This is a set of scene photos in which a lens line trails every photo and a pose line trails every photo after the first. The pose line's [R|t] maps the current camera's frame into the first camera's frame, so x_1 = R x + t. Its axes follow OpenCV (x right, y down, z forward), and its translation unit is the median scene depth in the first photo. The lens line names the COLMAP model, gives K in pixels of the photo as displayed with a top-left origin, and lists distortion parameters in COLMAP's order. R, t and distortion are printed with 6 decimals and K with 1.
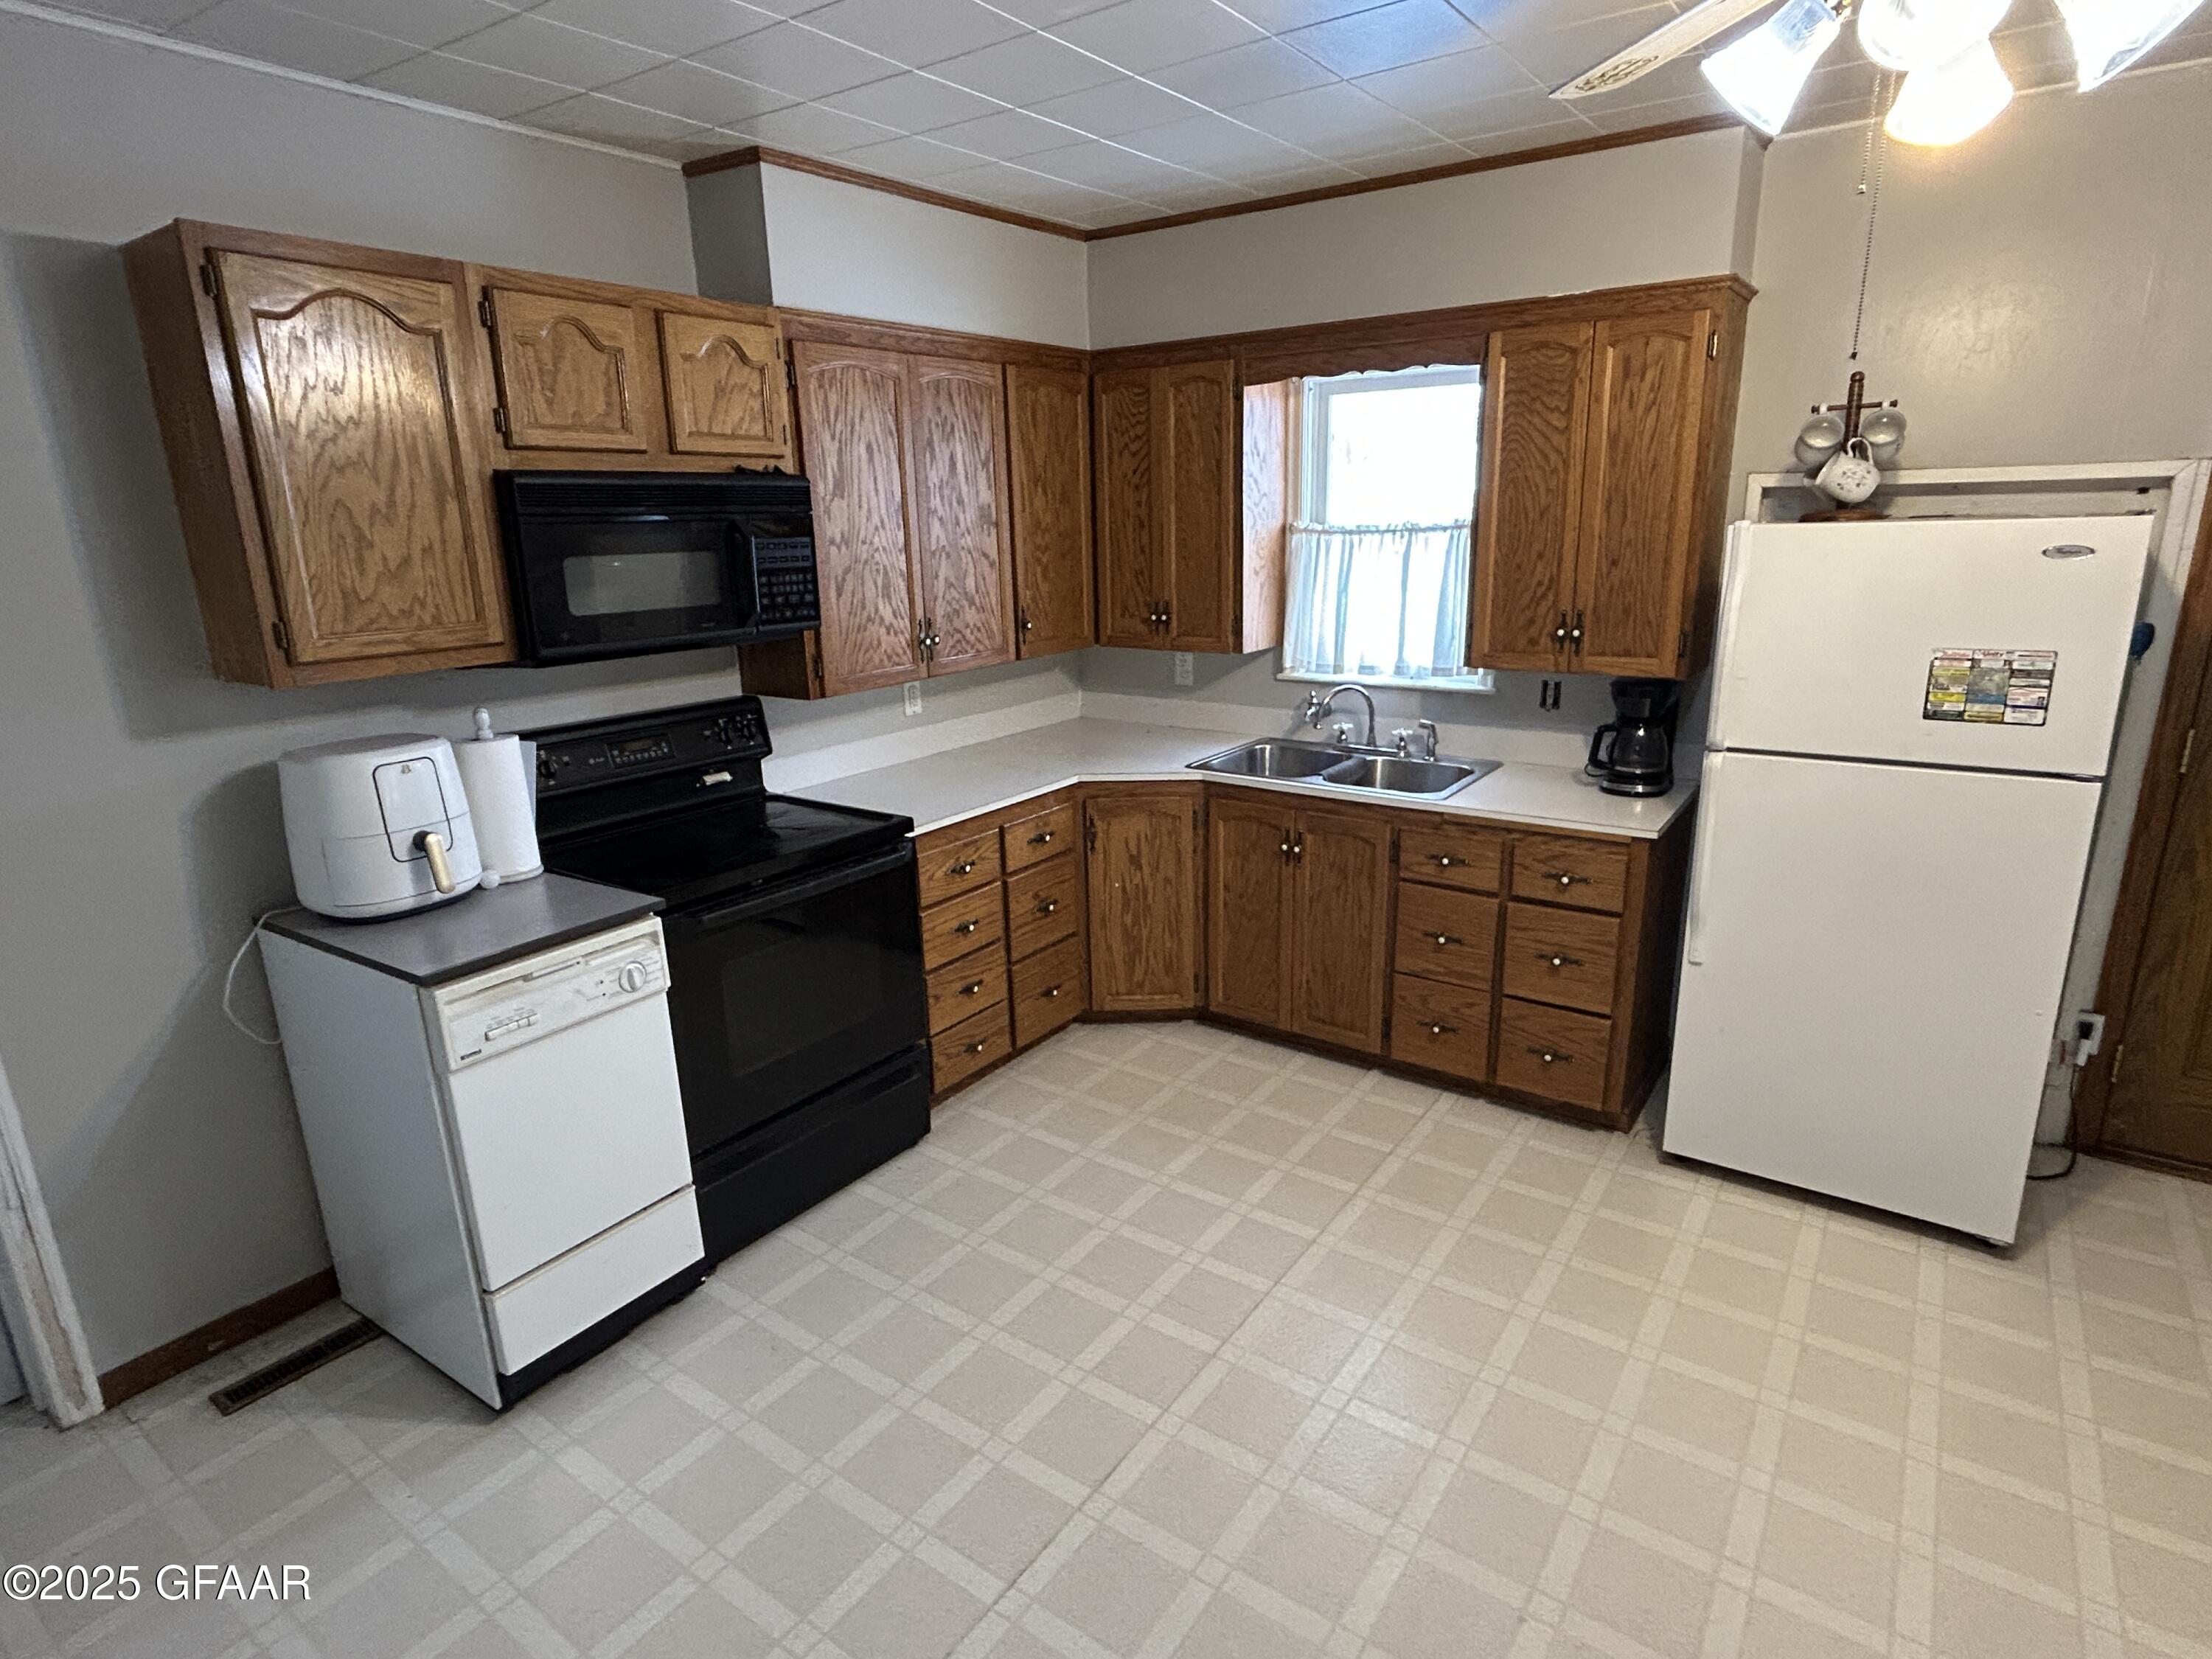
lens RADIAL K [[1170.9, 0, 1106.0], [0, 1170.9, 829.5], [0, 0, 1]] dist [0.000617, 0.000335]
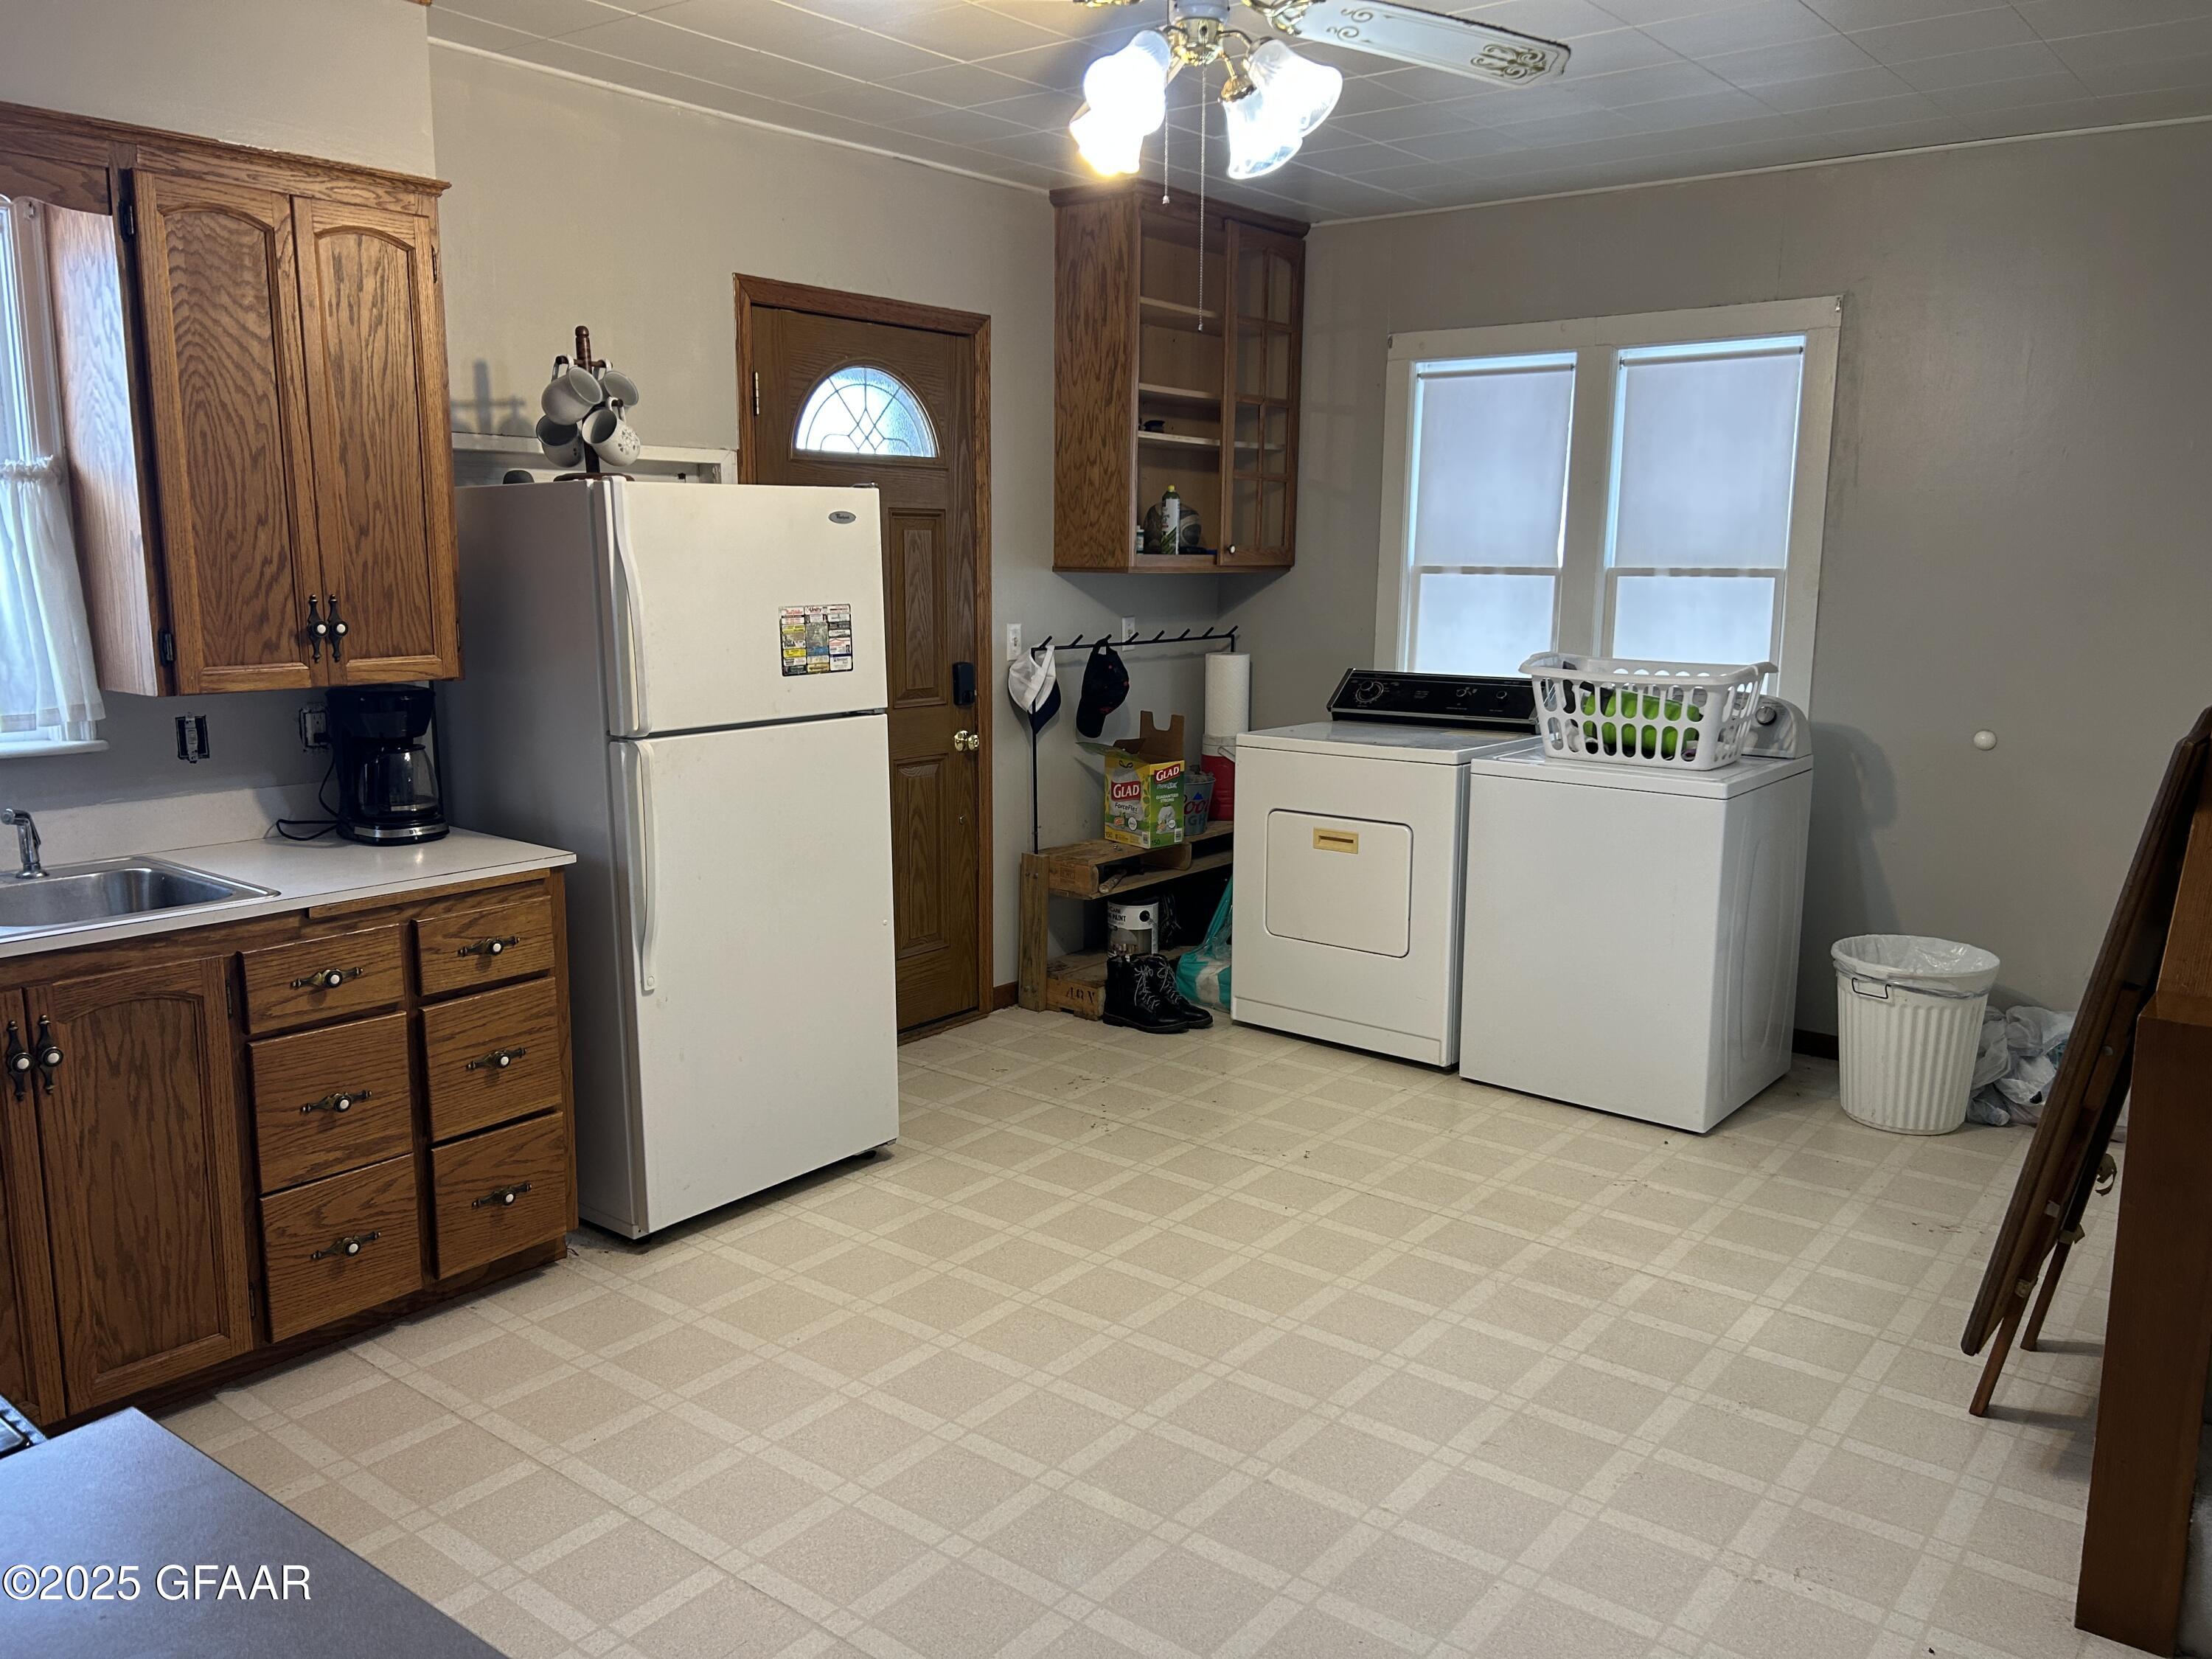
lens RADIAL K [[1669.6, 0, 1106.0], [0, 1669.6, 829.5], [0, 0, 1]] dist [0.015963, 0.000499]
pose [[0.040231, -0.143393, 0.988848, -0.606758], [0.253181, 0.958815, 0.128737, -0.064980], [-0.966582, 0.245178, 0.074878, 0.511082]]
